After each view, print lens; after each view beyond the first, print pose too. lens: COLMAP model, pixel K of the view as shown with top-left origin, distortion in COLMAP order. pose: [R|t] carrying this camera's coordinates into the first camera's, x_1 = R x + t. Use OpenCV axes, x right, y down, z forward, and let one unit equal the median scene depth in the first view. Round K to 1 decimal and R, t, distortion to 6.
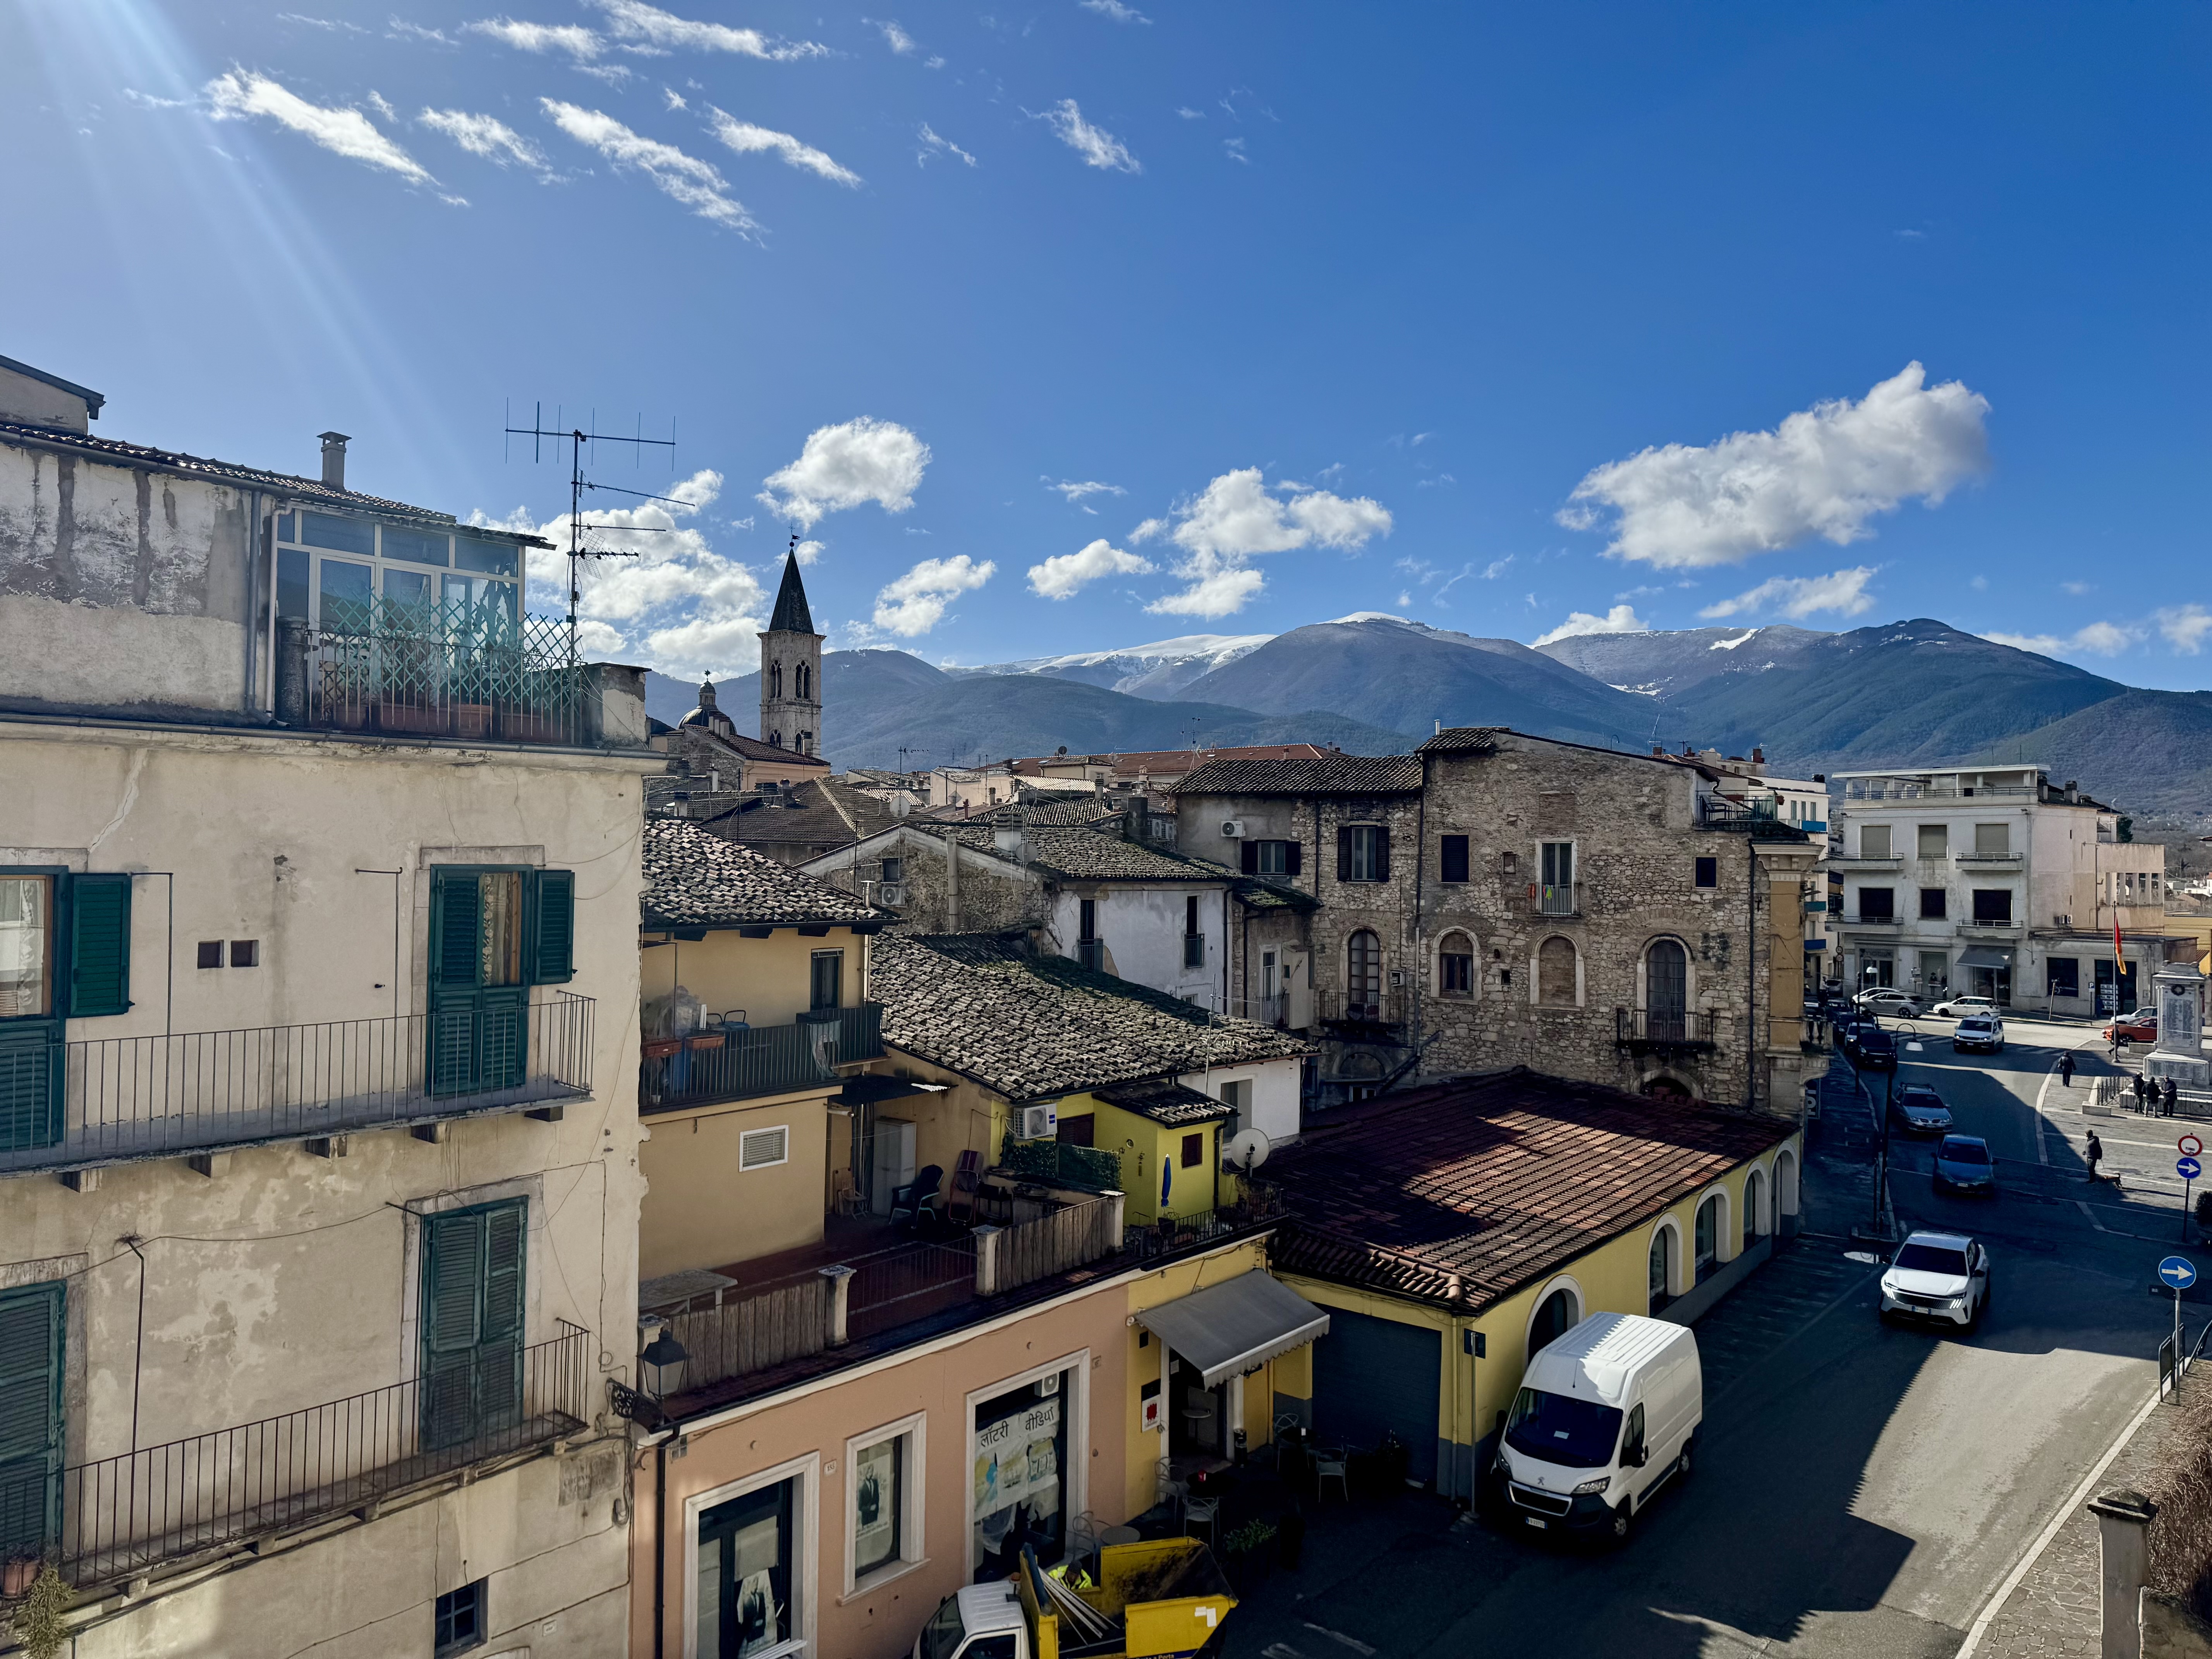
lens RADIAL K [[1500.4, 0, 1106.0], [0, 1500.4, 829.5], [0, 0, 1]] dist [0.109159, -0.174656]
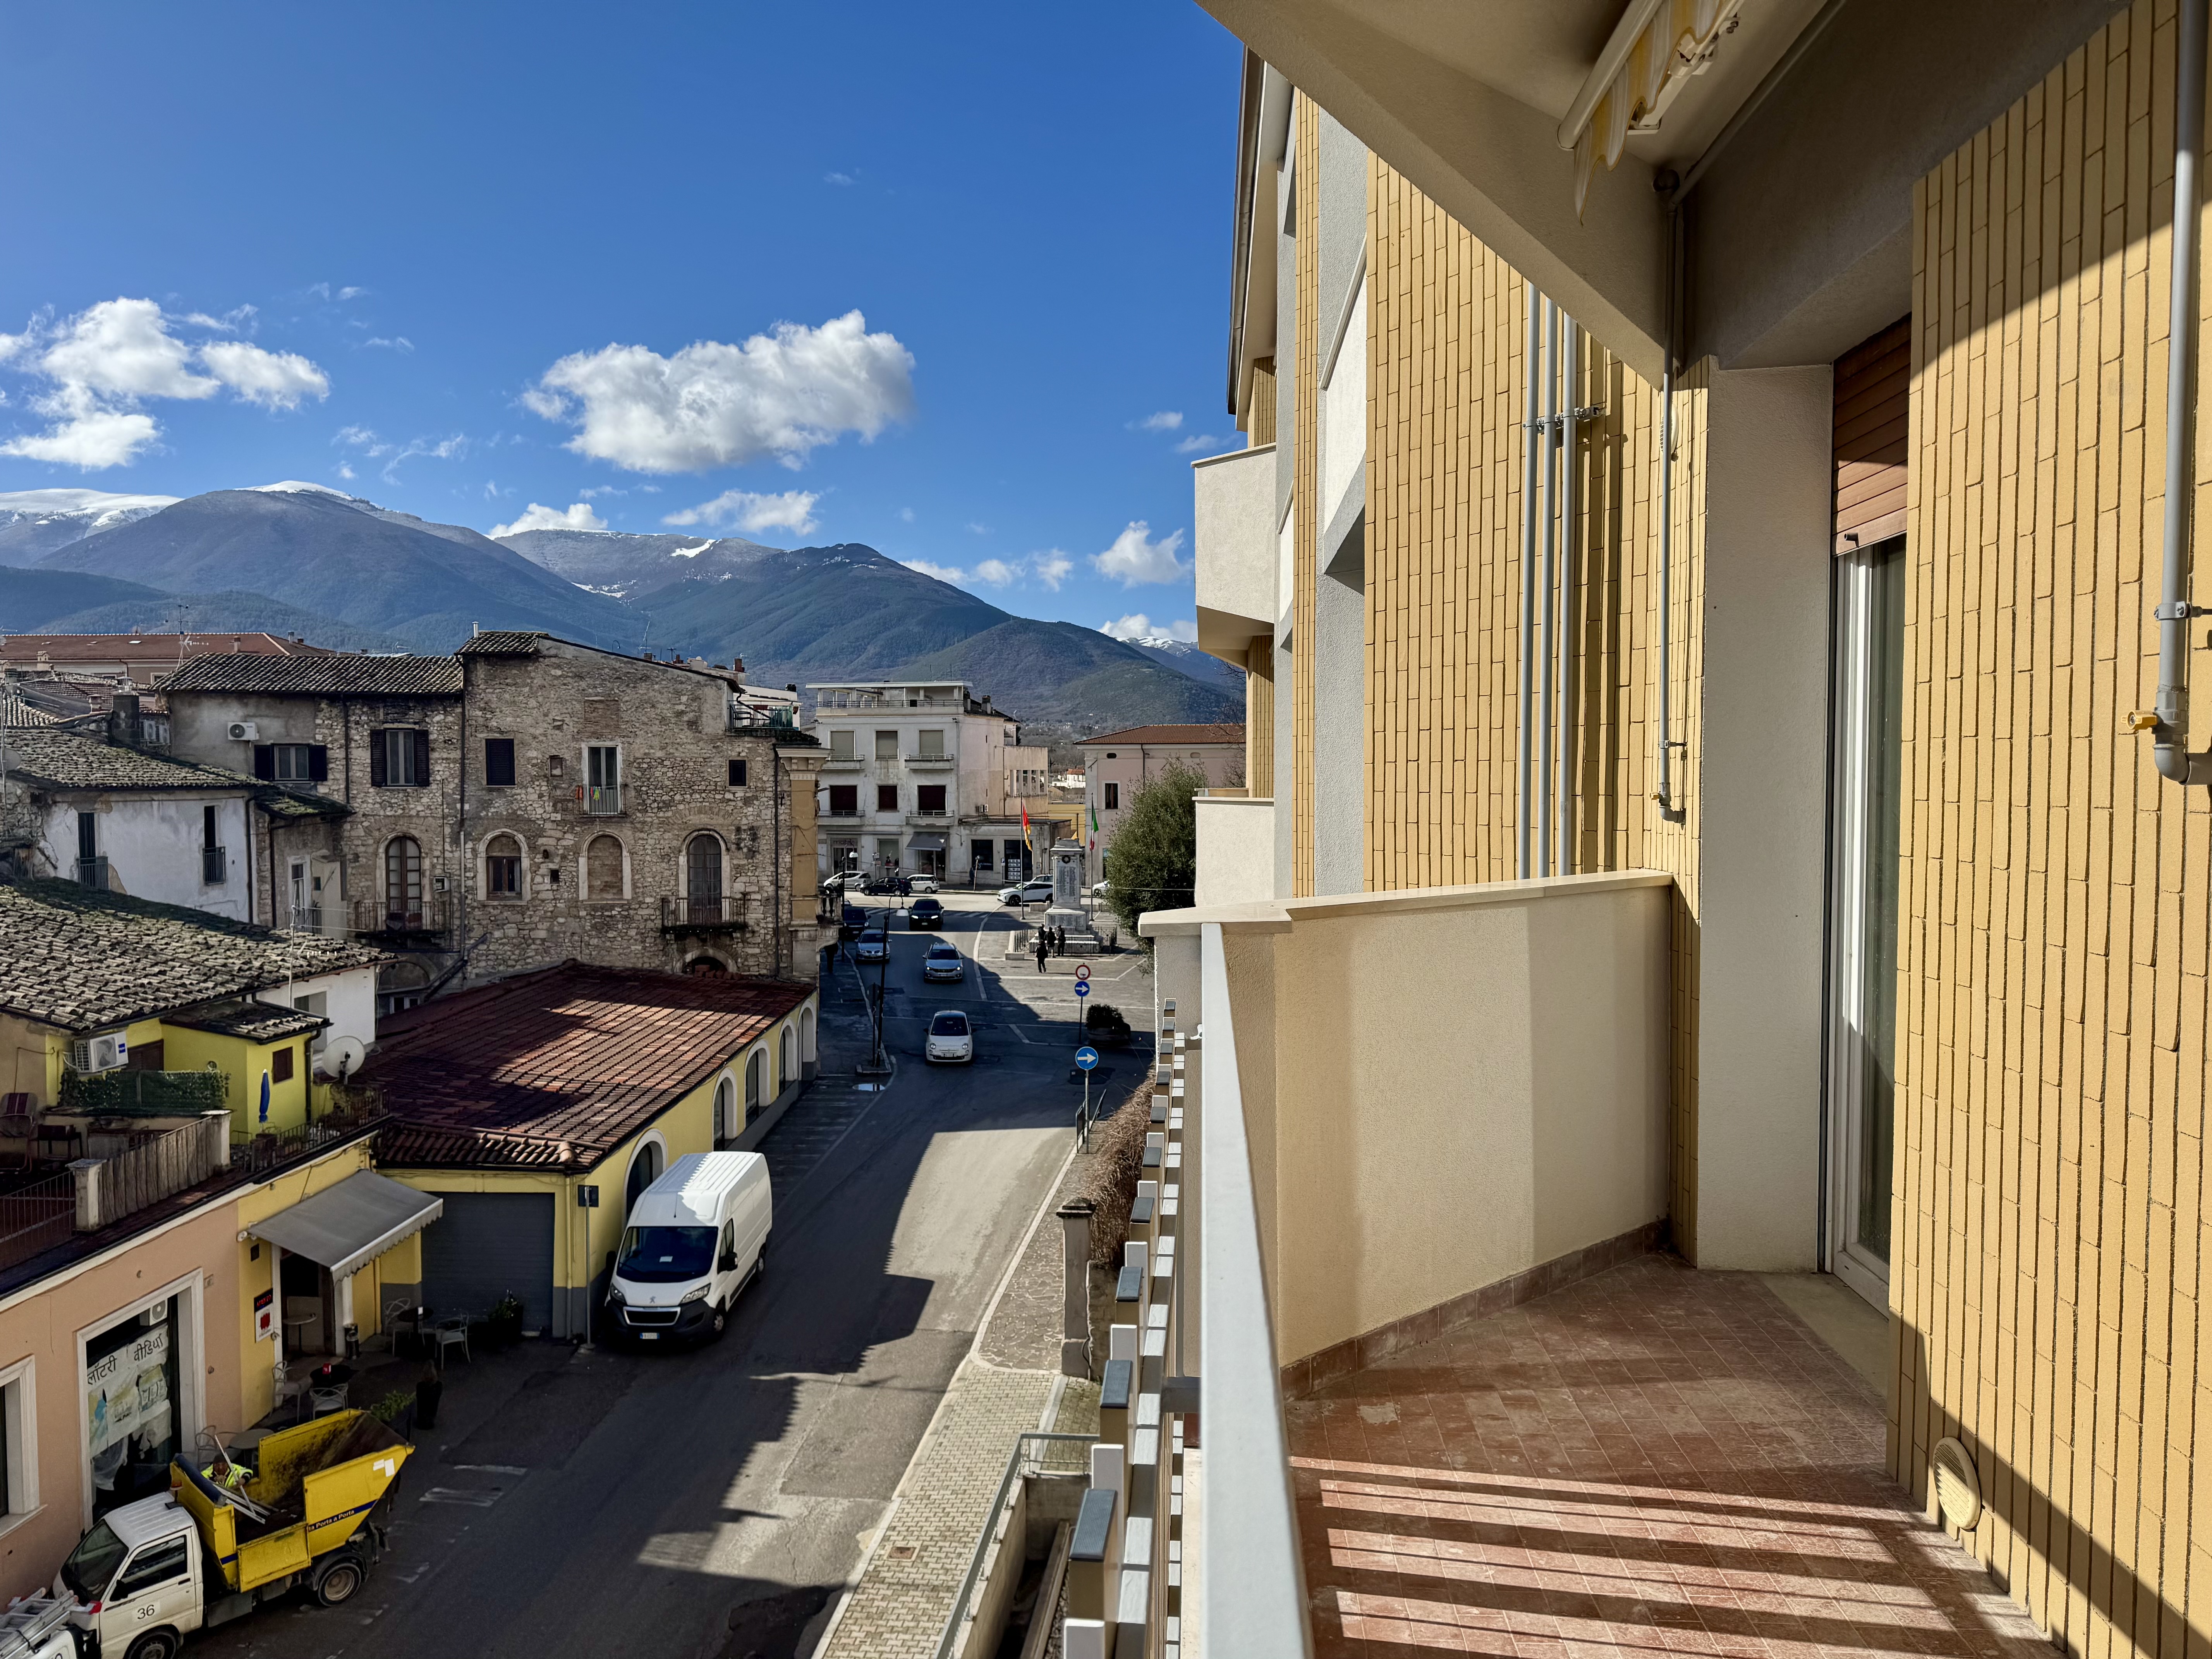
lens RADIAL K [[1500.4, 0, 1106.0], [0, 1500.4, 829.5], [0, 0, 1]] dist [0.109159, -0.174656]
pose [[0.794737, -0.034480, 0.605974, -0.115248], [-0.004618, 0.998013, 0.062843, -0.002826], [-0.606936, -0.052741, 0.792998, -0.096649]]
